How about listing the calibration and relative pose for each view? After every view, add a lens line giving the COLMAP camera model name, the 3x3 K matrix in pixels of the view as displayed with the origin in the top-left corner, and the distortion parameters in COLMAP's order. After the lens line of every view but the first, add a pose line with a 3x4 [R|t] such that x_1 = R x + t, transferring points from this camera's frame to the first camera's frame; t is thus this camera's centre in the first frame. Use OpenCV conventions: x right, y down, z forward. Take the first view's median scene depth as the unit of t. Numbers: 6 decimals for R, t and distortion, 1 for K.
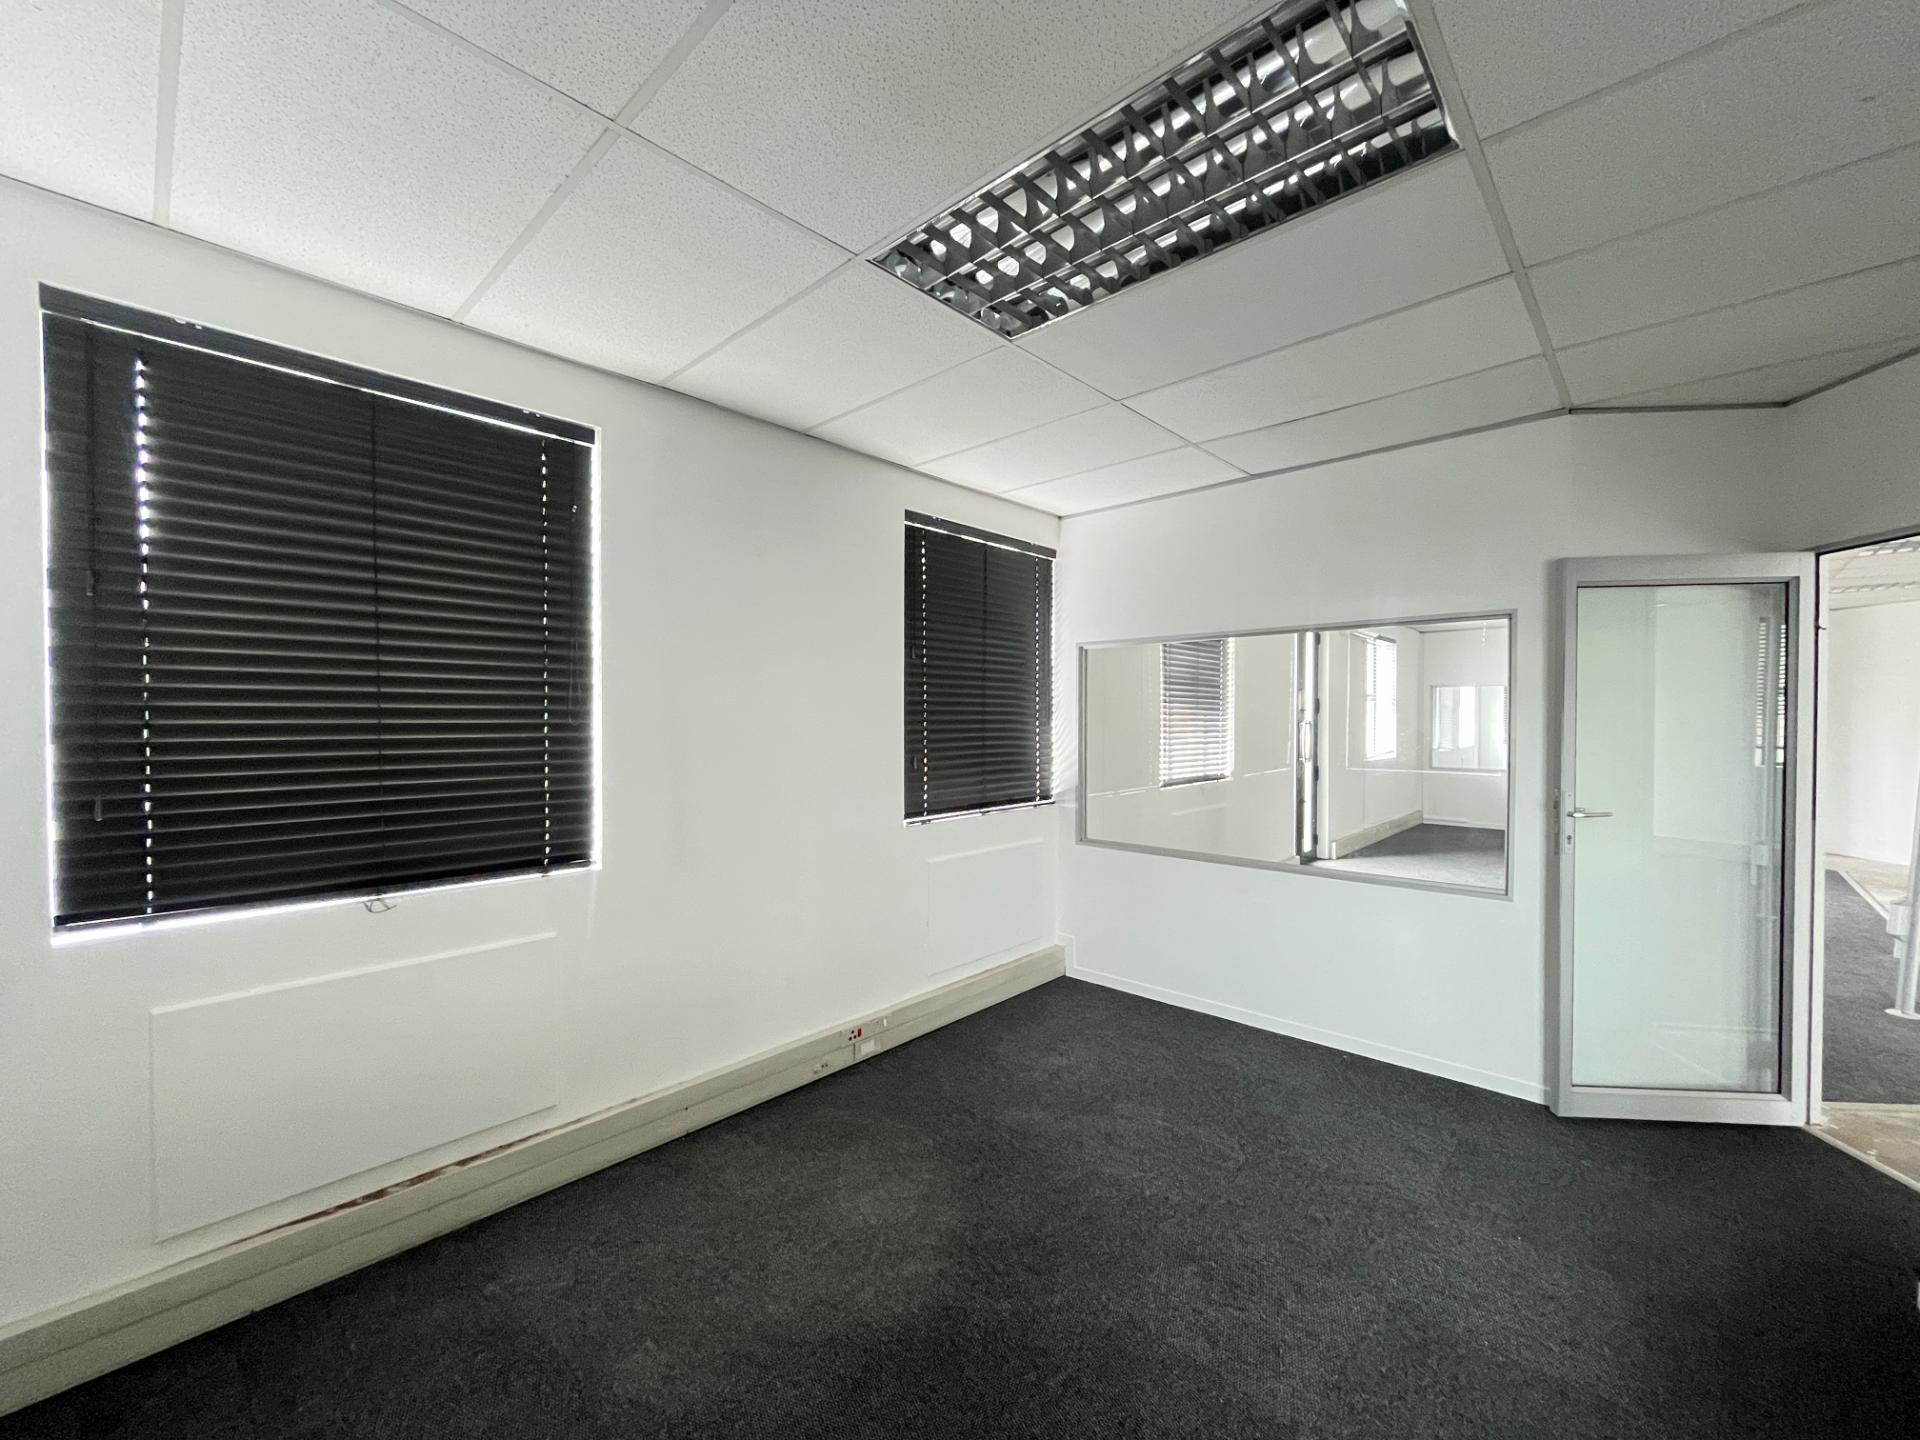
lens RADIAL K [[770.3, 0, 951.8], [0, 770.3, 727.0], [0, 0, 1]] dist [-0.009763, 0.001061]
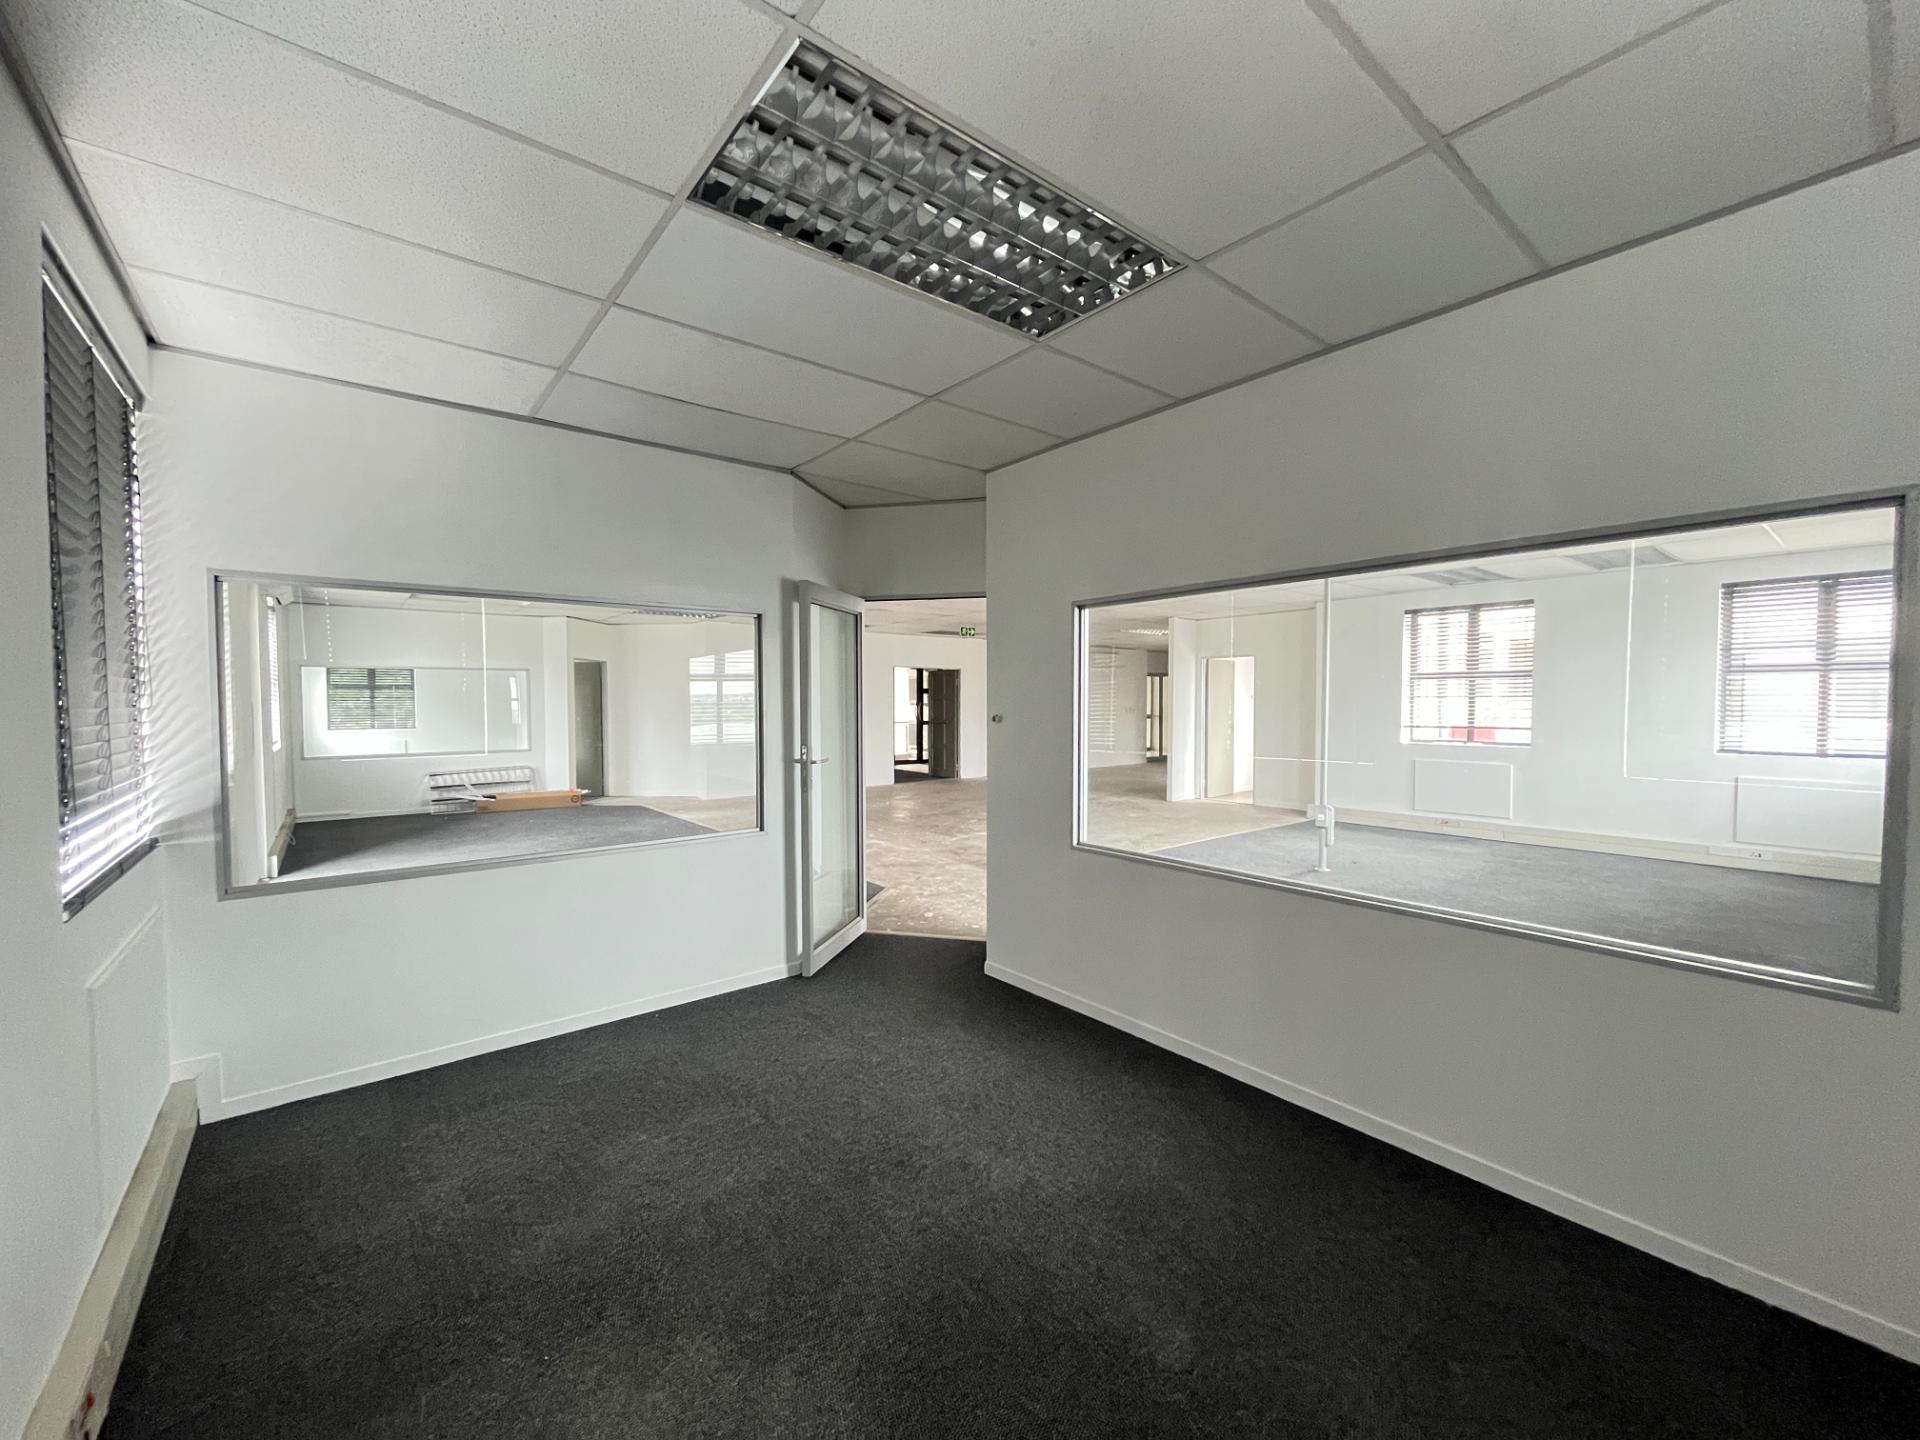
lens RADIAL K [[770.3, 0, 974.4], [0, 770.3, 722.3], [0, 0, 1]] dist [-0.009763, 0.001061]
pose [[0.123931, -0.027281, 0.991916, -0.521995], [0.017989, 0.999519, 0.025243, 0.009676], [-0.992128, 0.014715, 0.124362, 0.481451]]
